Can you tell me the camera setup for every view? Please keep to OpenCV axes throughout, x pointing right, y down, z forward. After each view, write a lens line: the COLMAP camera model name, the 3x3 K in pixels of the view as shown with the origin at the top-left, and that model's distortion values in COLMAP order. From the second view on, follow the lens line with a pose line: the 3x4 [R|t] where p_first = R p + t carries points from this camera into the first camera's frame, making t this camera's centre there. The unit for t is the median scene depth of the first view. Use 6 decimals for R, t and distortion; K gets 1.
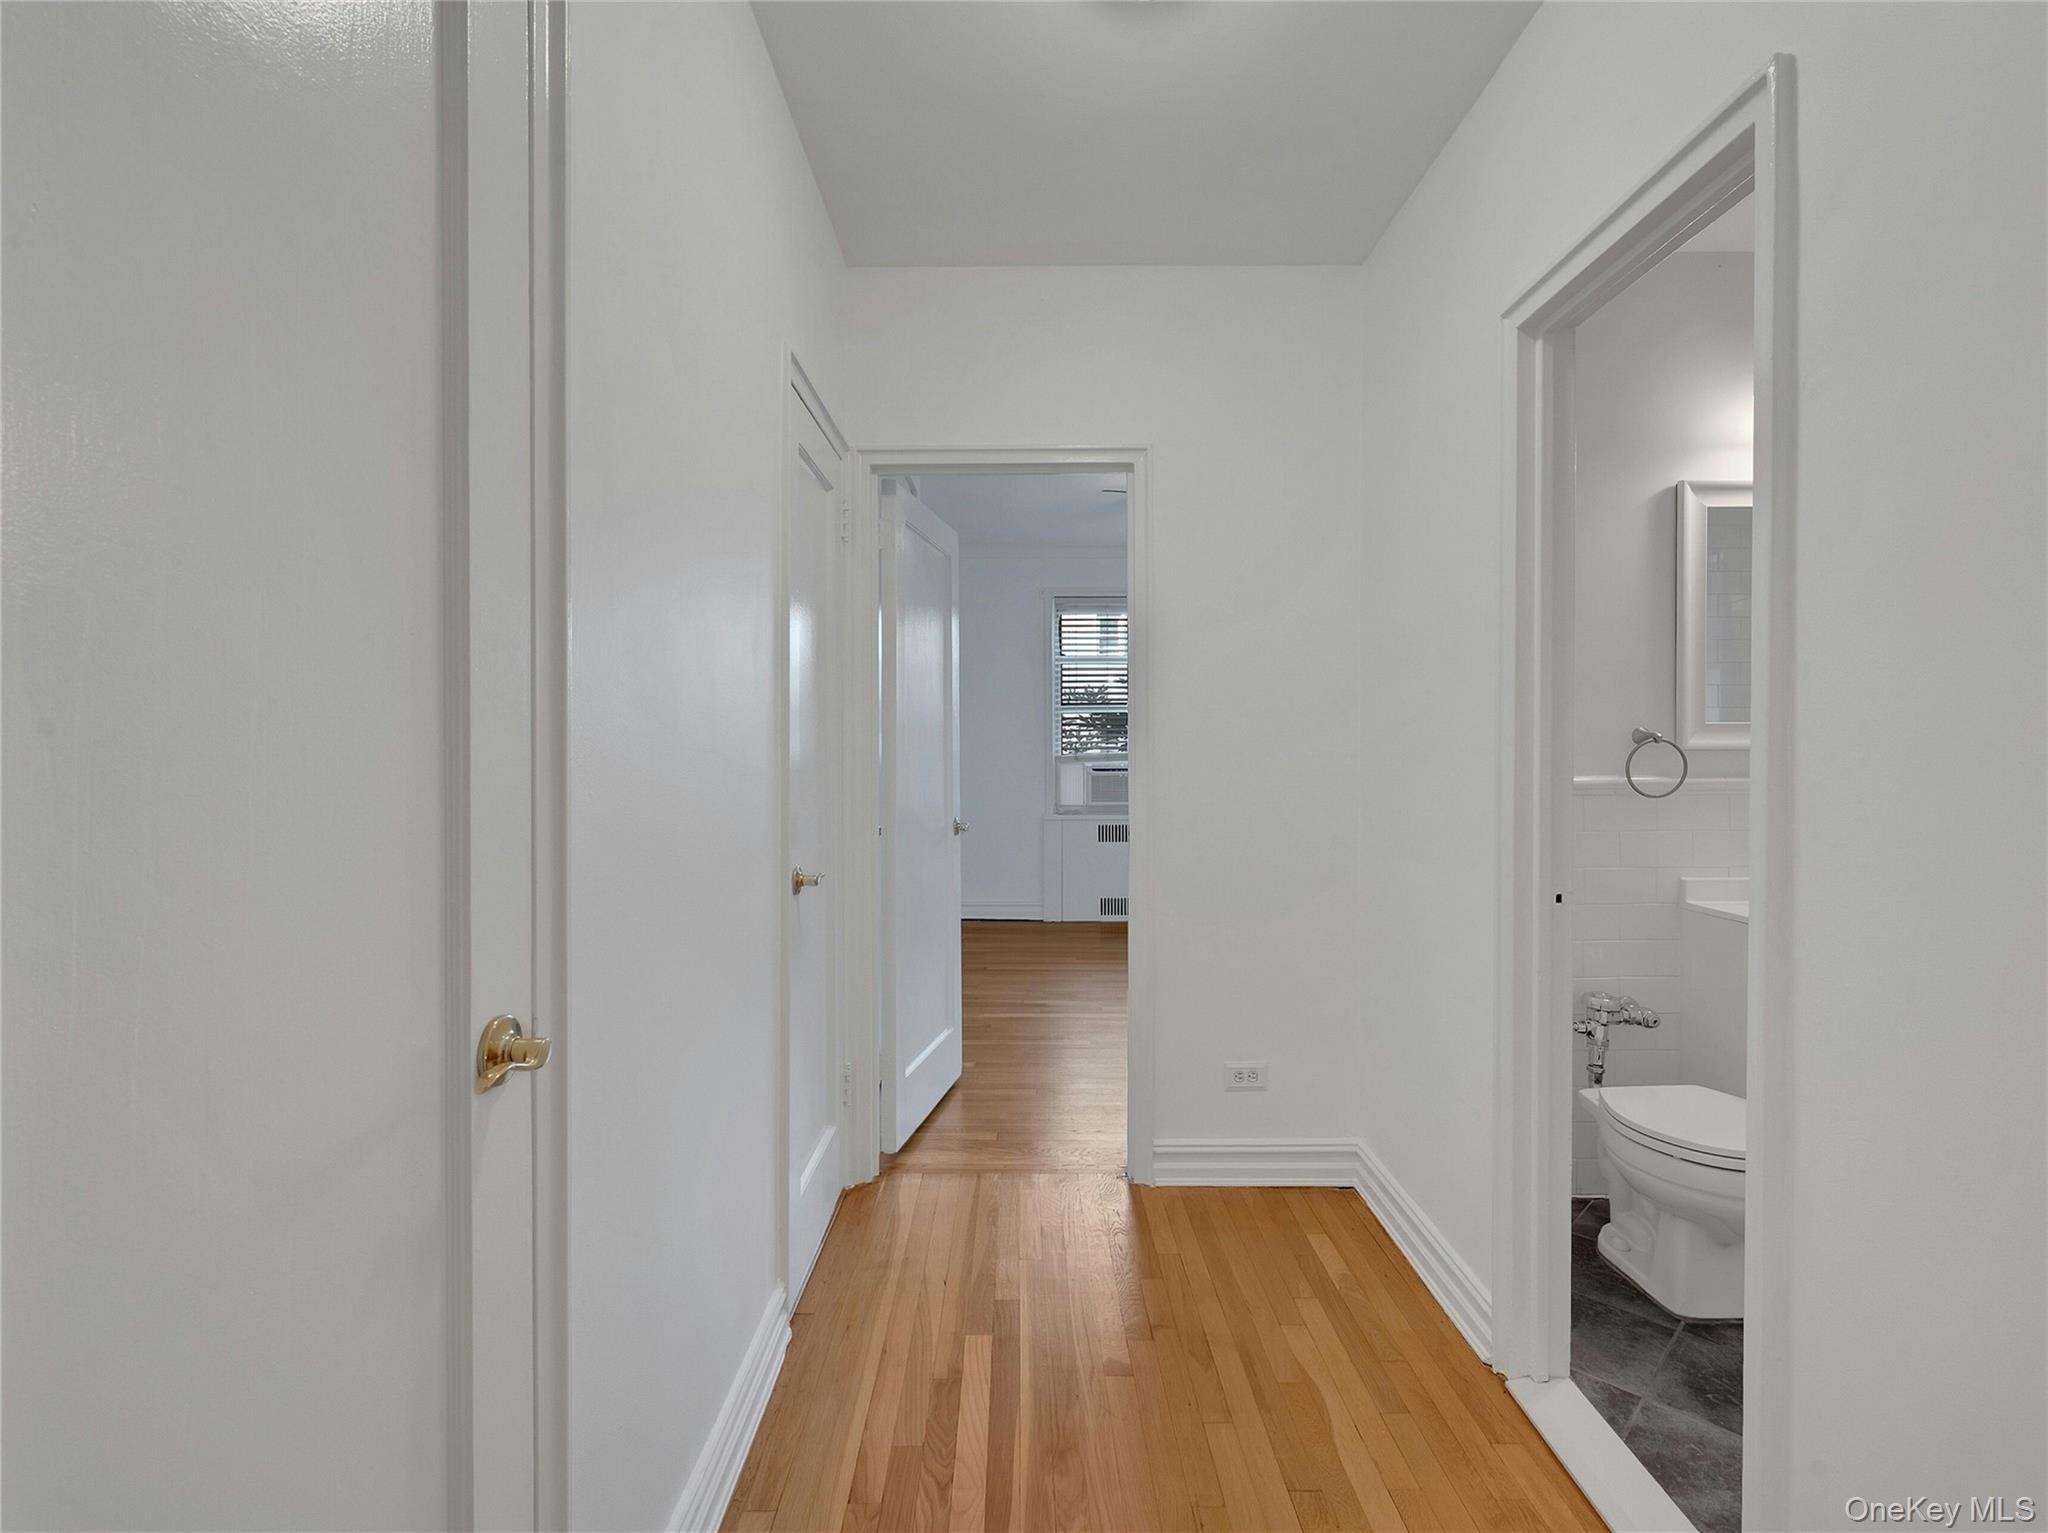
lens RADIAL K [[980.2, 0, 1023.3], [0, 980.2, 752.0], [0, 0, 1]] dist [-0.001369, -0.000190]
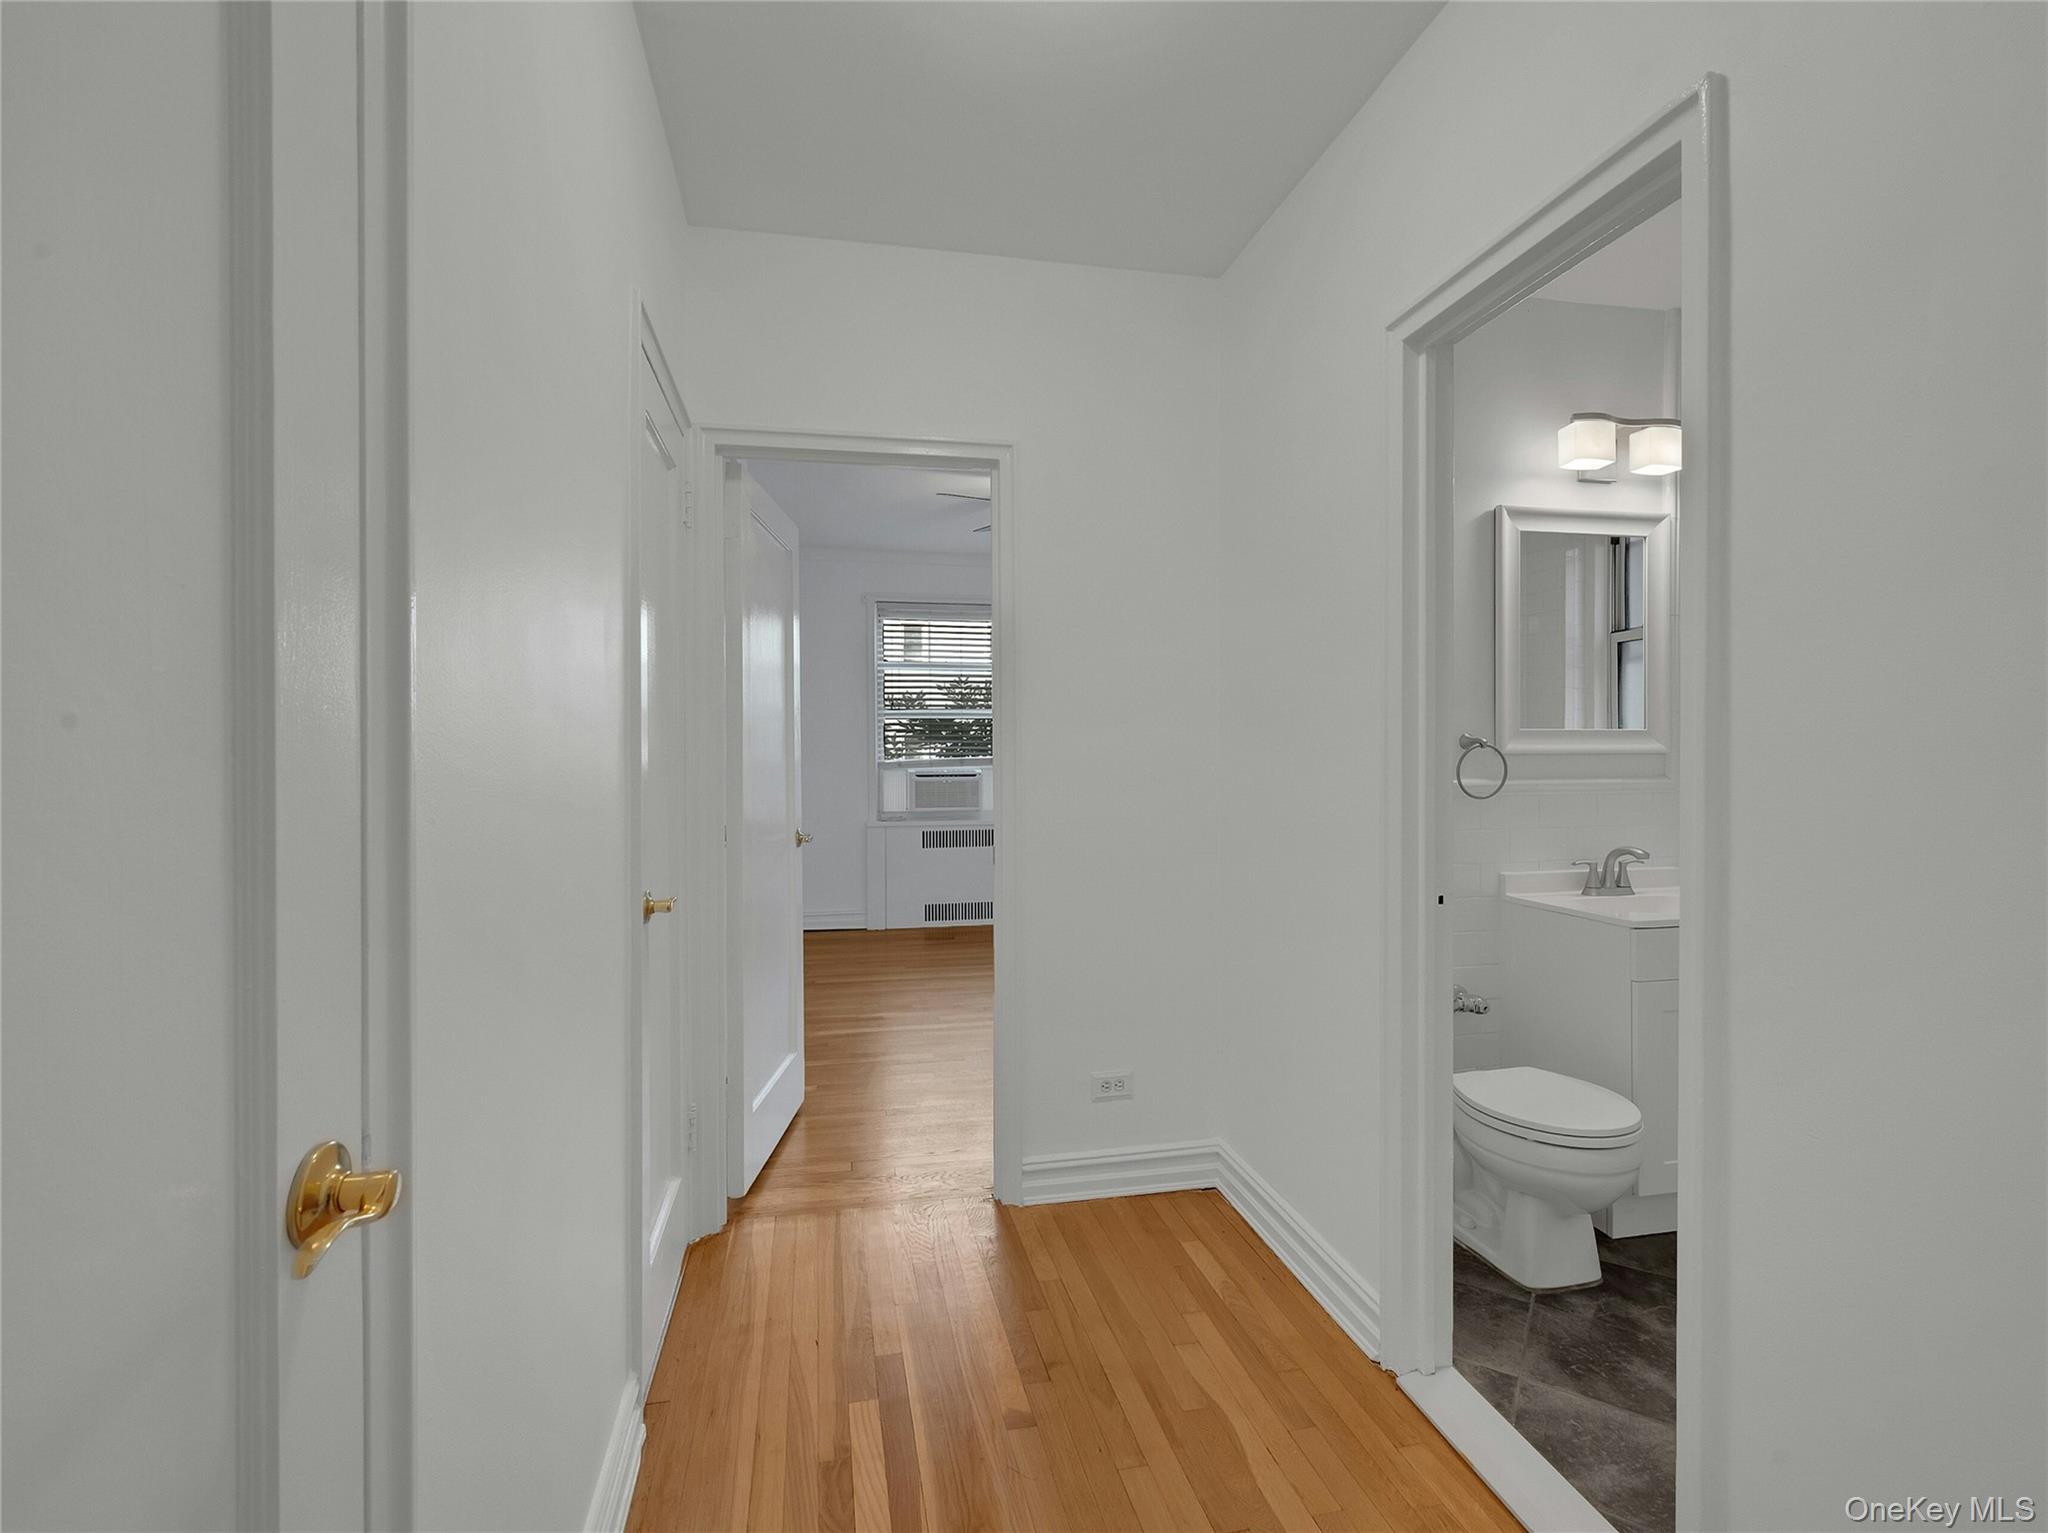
lens RADIAL K [[949.1, 0, 1016.0], [0, 949.1, 753.4], [0, 0, 1]] dist [-0.002769, 0.000191]
pose [[0.979281, -0.003040, 0.202484, -0.070517], [0.003929, 0.999984, -0.003993, -0.001172], [-0.202469, 0.004706, 0.979277, 0.091704]]
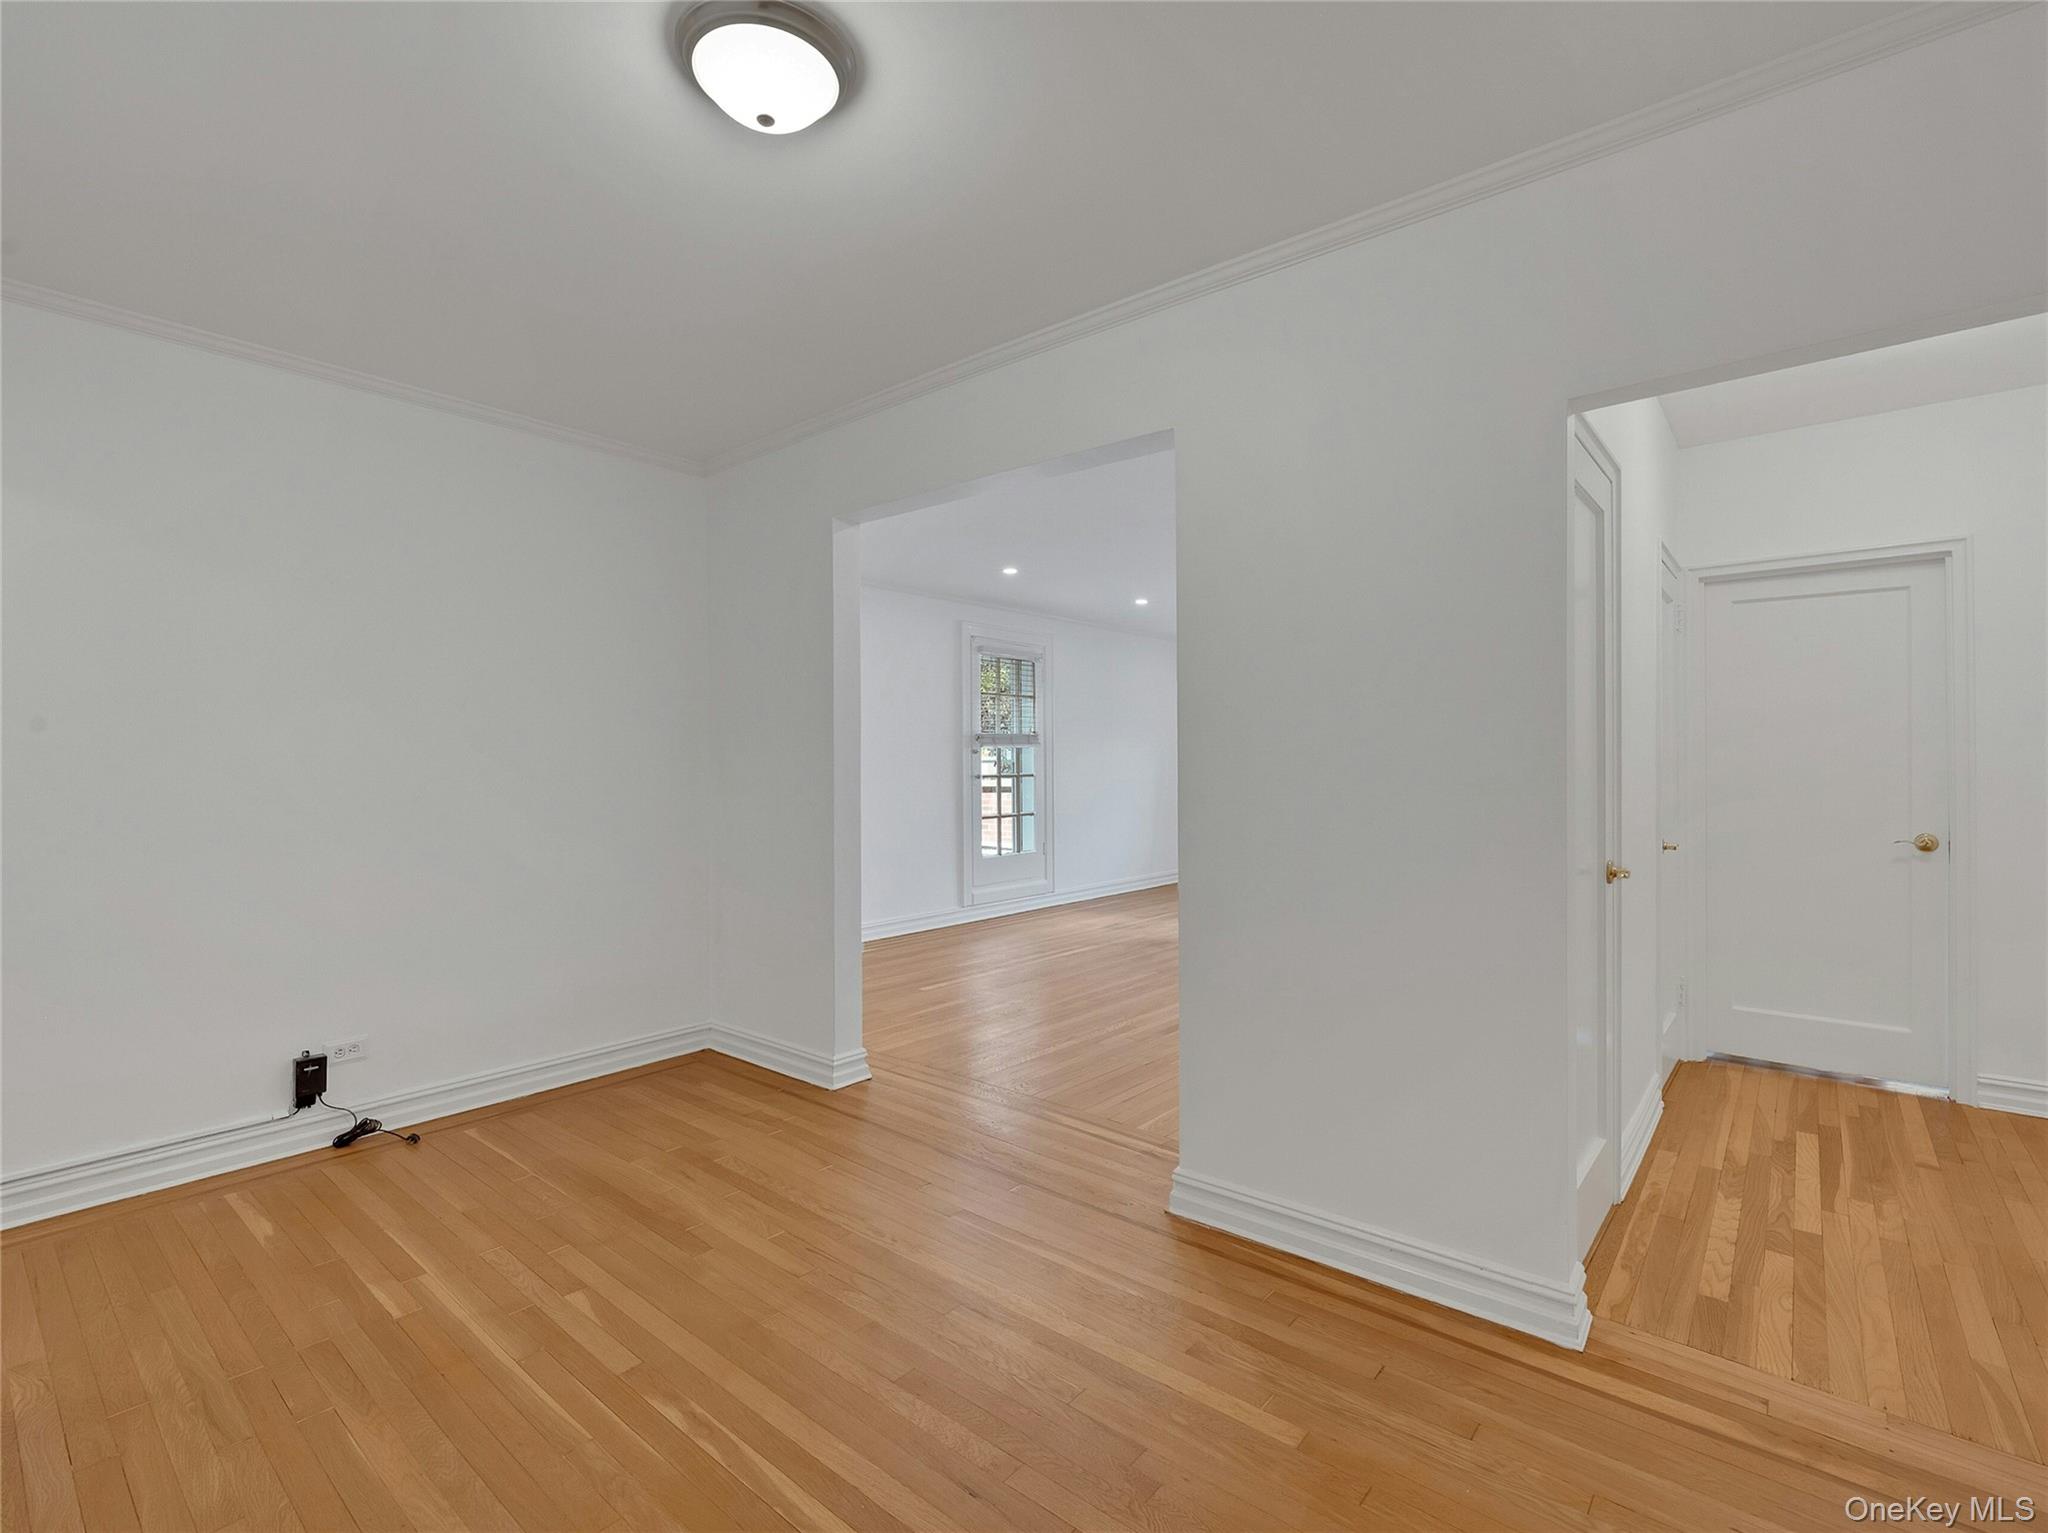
lens RADIAL K [[949.8, 0, 967.8], [0, 949.8, 764.2], [0, 0, 1]] dist [-0.000190, -0.000025]
pose [[0.747772, -0.003033, -0.663948, -0.033145], [-0.001701, 0.999978, -0.006484, 0.001119], [0.663953, 0.005978, 0.747750, -0.937526]]
